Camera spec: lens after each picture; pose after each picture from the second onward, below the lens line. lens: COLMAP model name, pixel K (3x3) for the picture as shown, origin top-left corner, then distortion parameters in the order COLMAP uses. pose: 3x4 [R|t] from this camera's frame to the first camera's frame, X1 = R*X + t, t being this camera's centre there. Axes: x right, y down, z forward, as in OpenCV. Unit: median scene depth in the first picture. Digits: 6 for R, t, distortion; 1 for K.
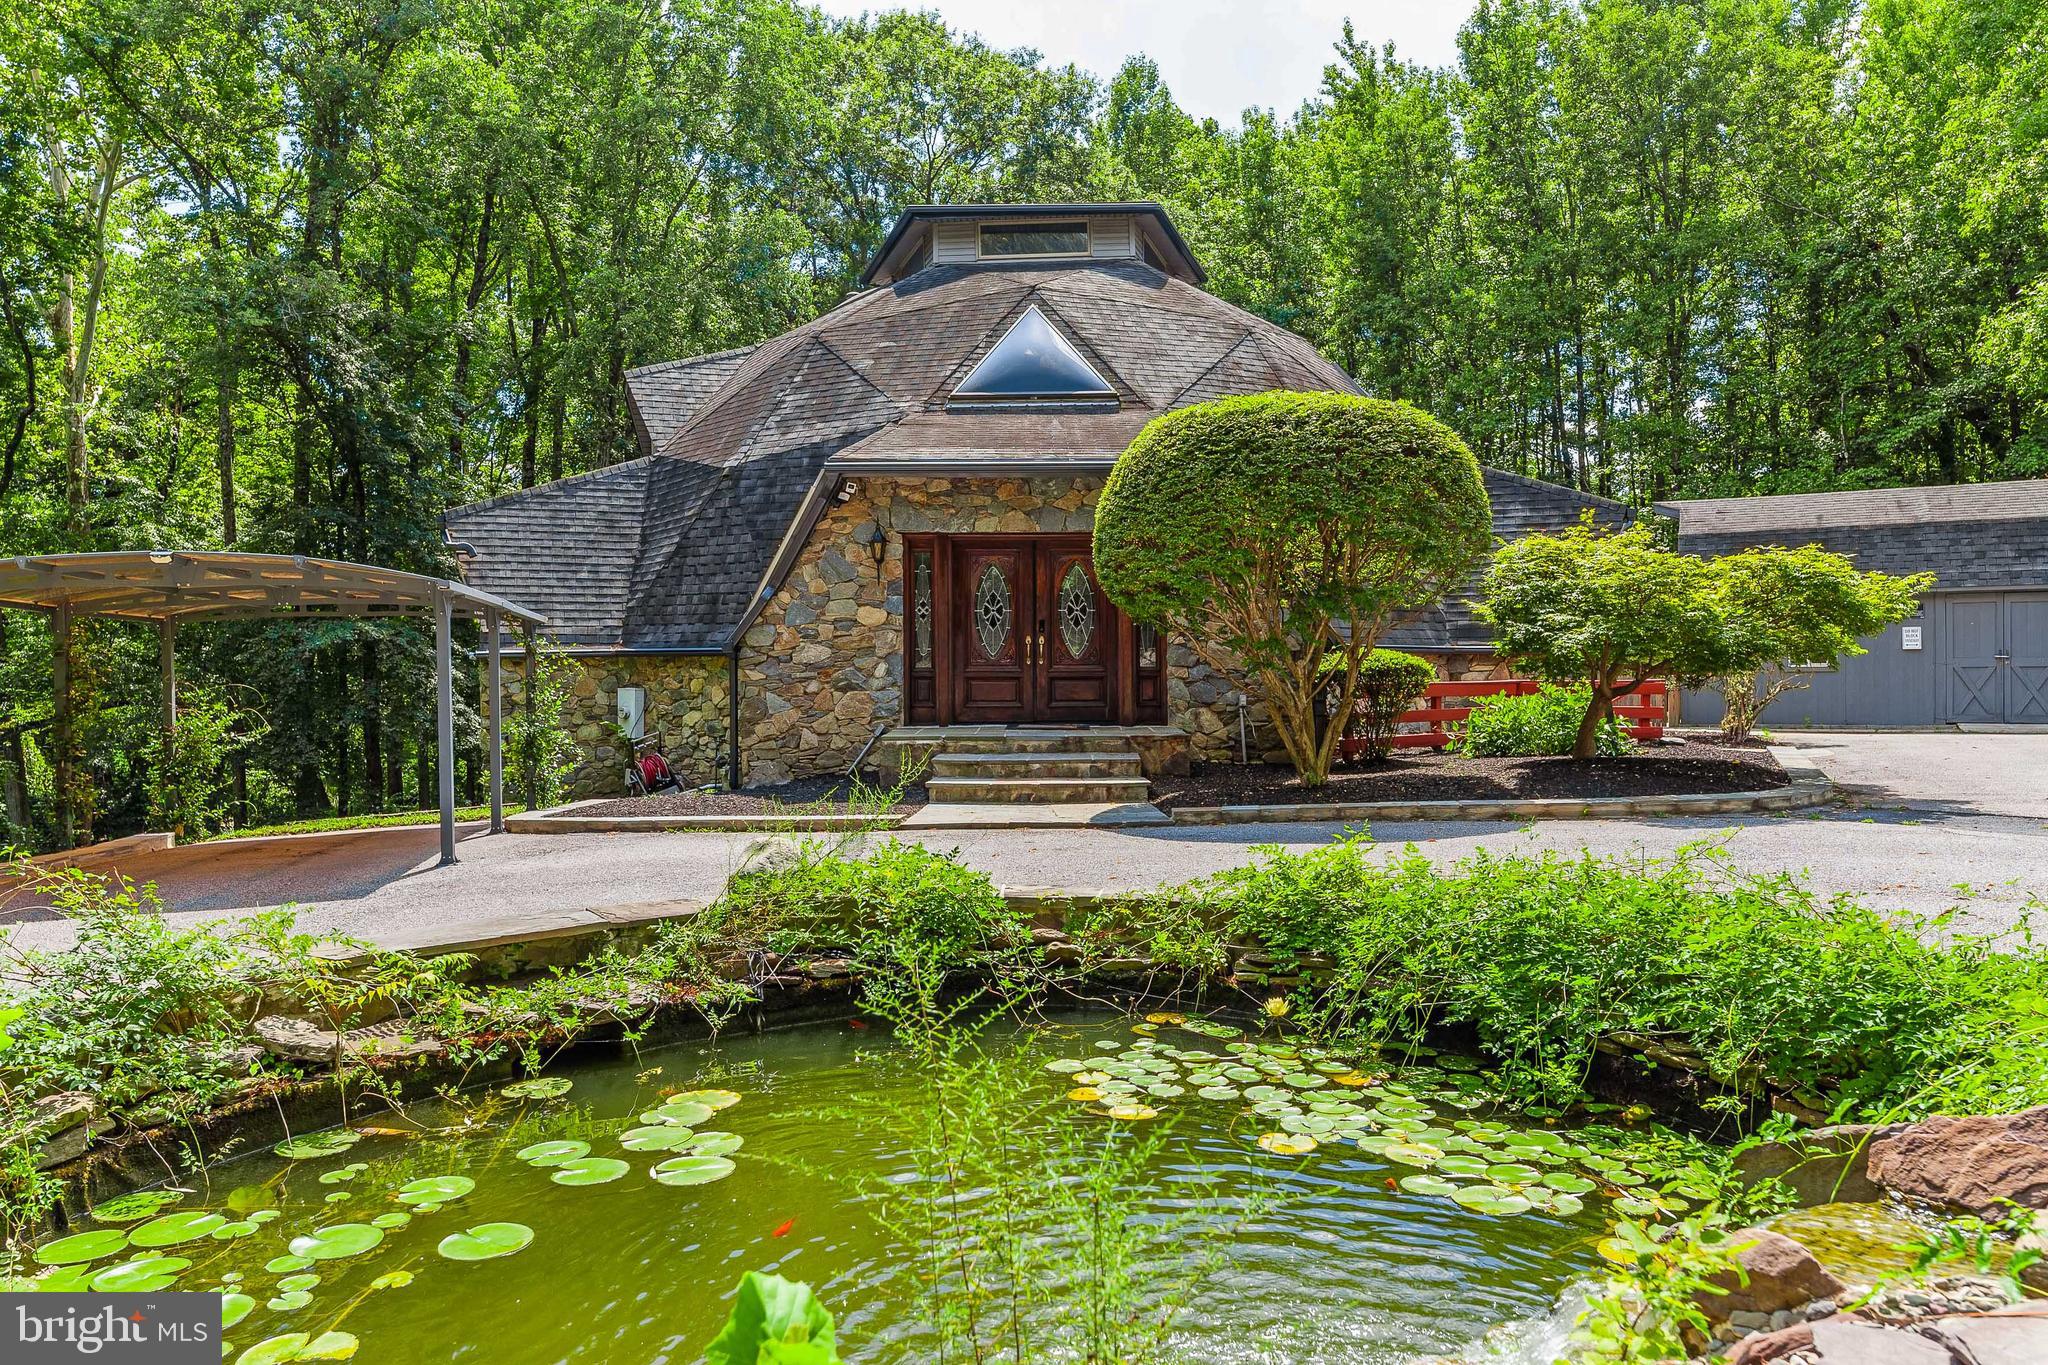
lens RADIAL K [[1376.9, 0, 1026.7], [0, 1376.9, 670.8], [0, 0, 1]] dist [-0.001240, 0.004888]
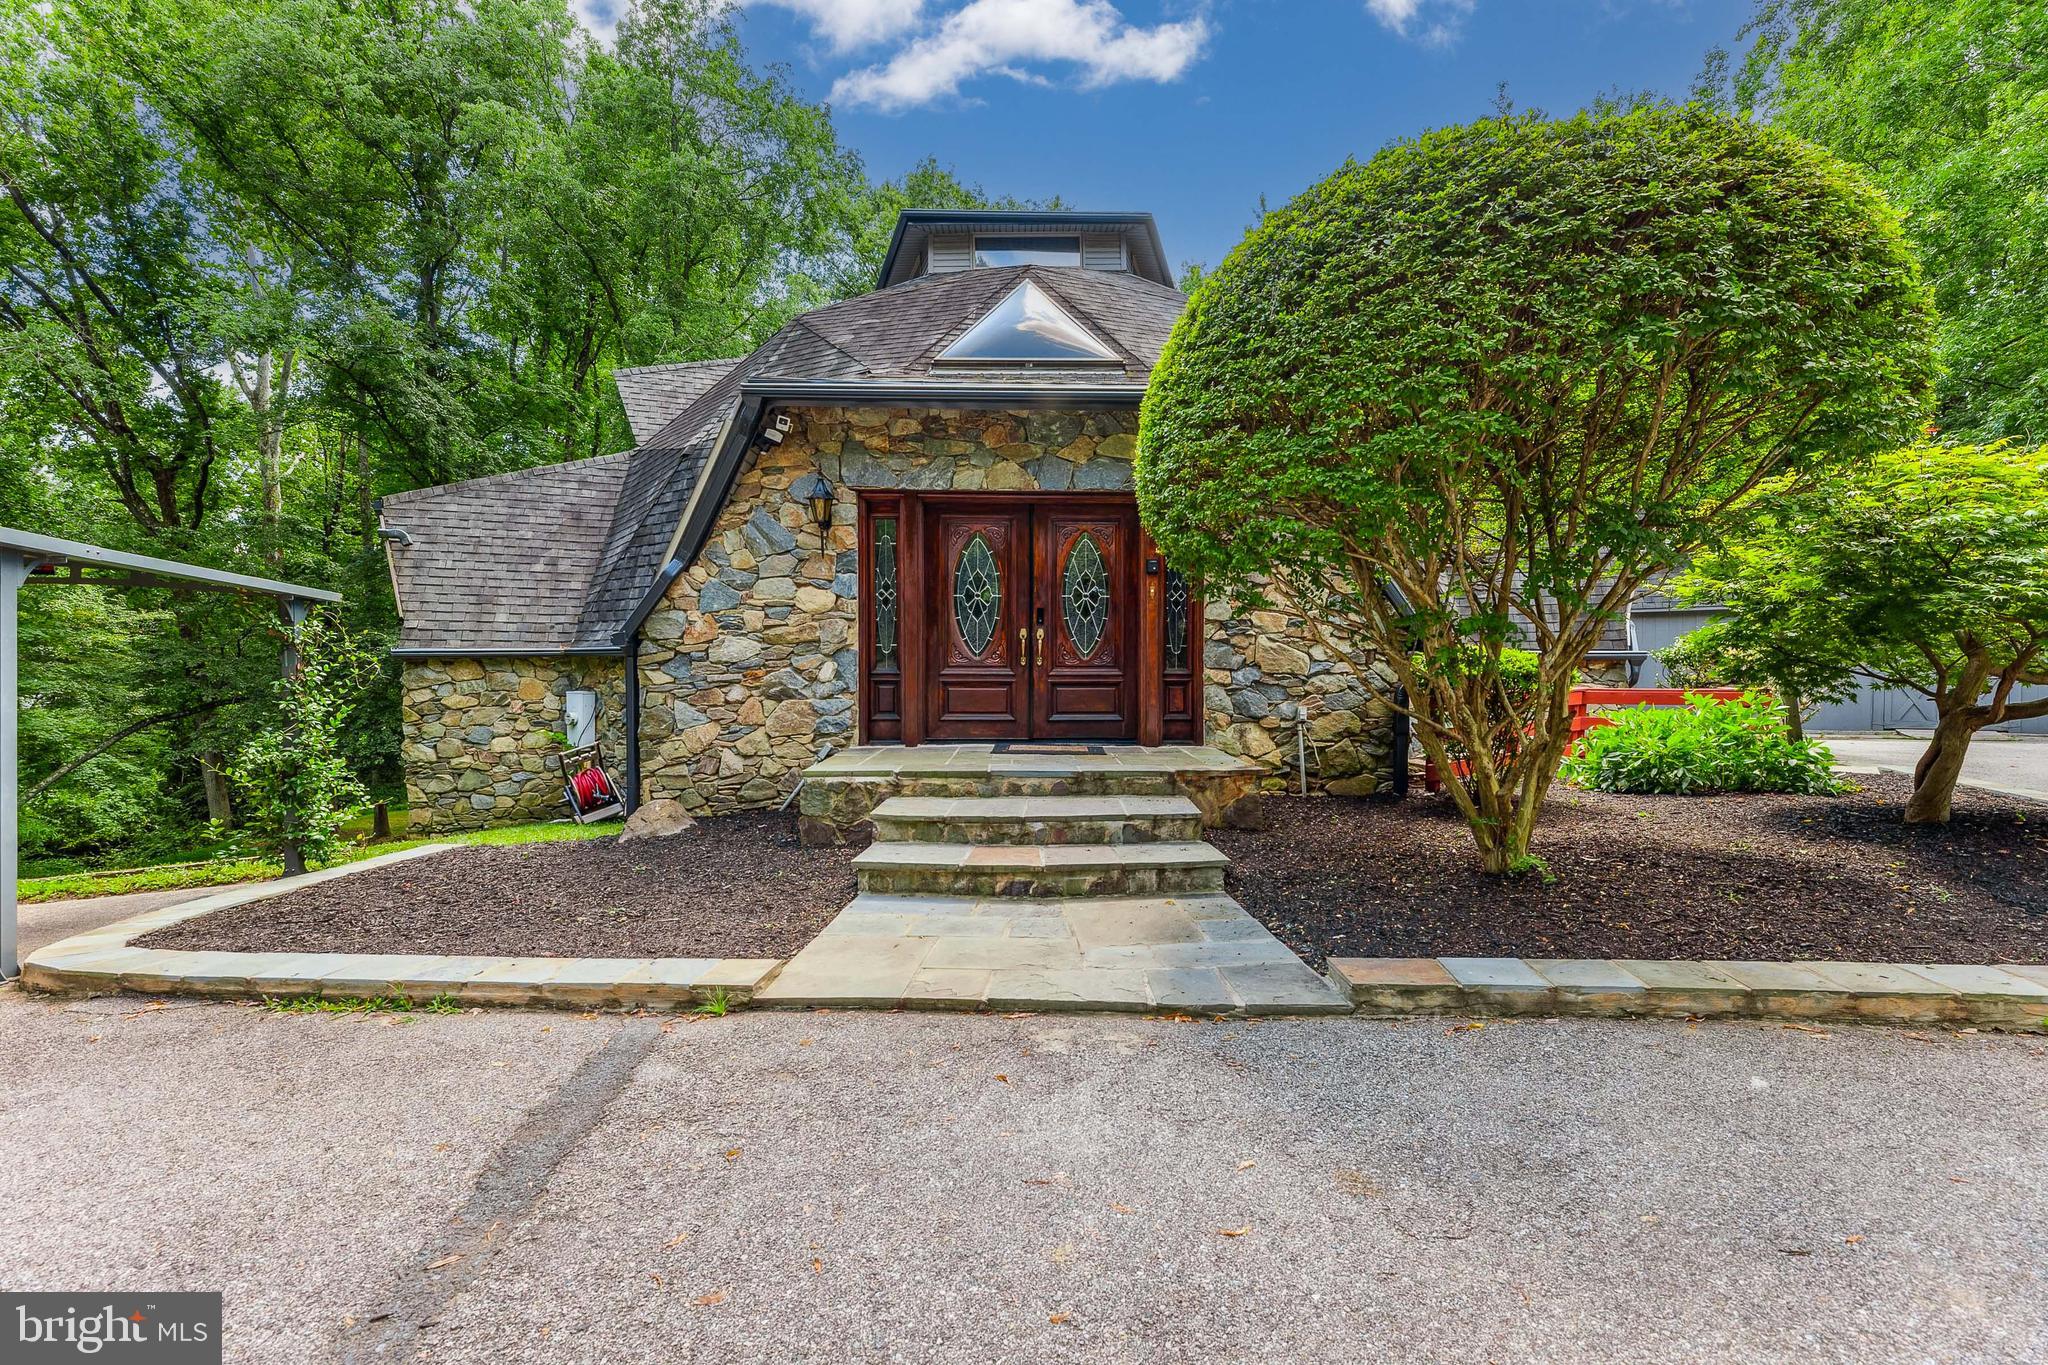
lens RADIAL K [[850.0, 0, 1040.0], [0, 850.0, 689.6], [0, 0, 1]] dist [0.004916, 0.000567]
pose [[0.999596, 0.004797, 0.028023, -0.002997], [-0.005260, 0.999850, 0.016483, 0.001349], [-0.027940, -0.016624, 0.999471, 0.634385]]
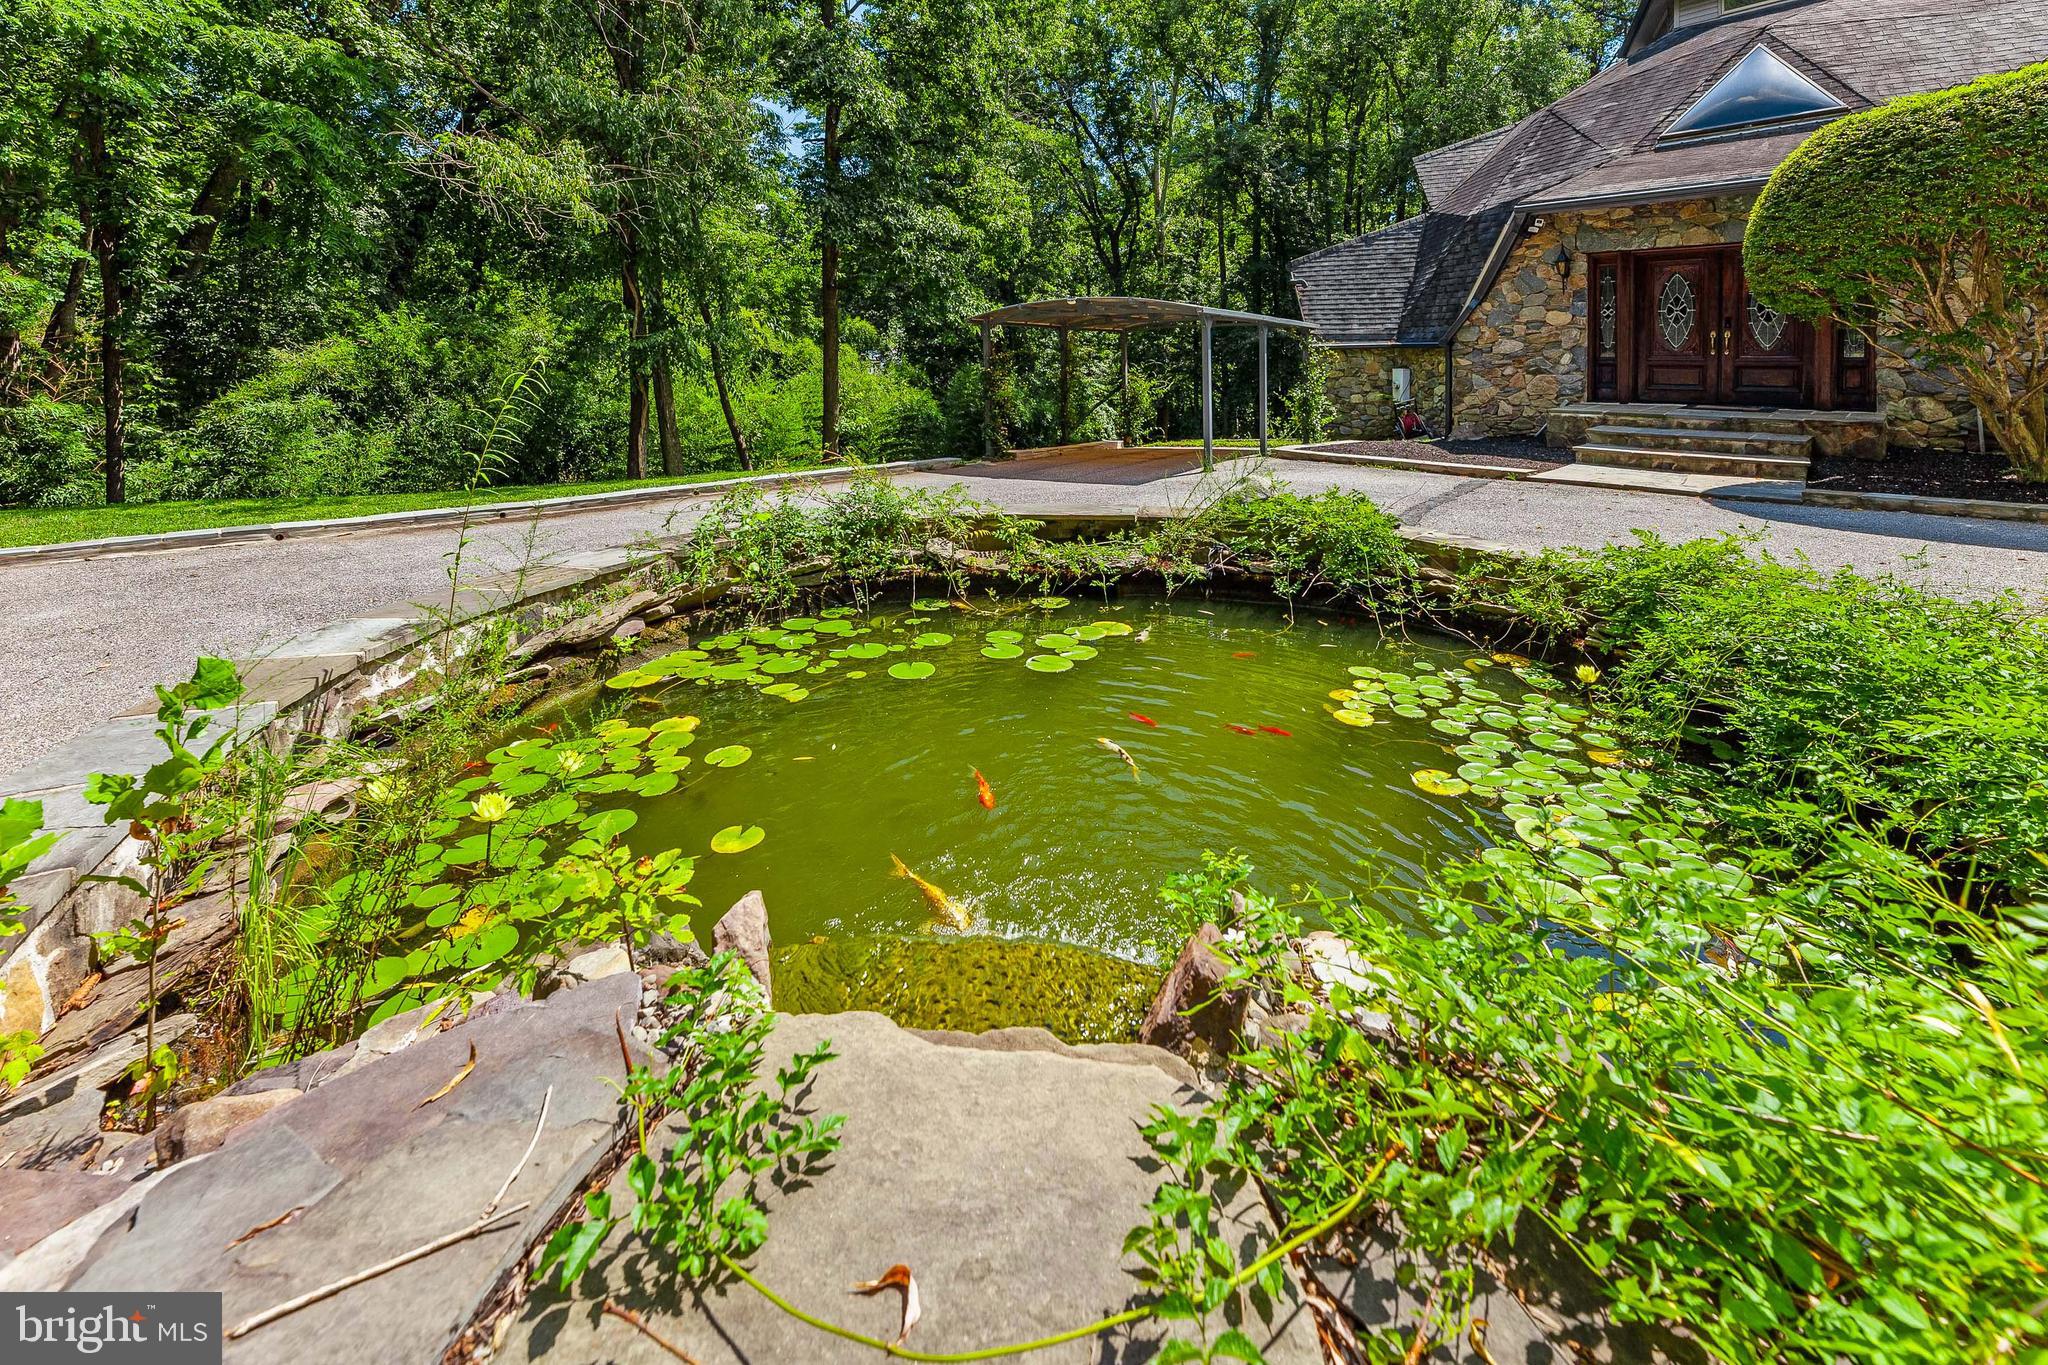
lens RADIAL K [[850.0, 0, 1027.7], [0, 850.0, 369.2], [0, 0, 1]] dist [0.004916, 0.000567]
pose [[0.698136, 0.015973, -0.715787, 0.140476], [-0.002779, 0.999804, 0.019601, -0.006056], [0.715960, -0.011695, 0.698044, 0.077126]]
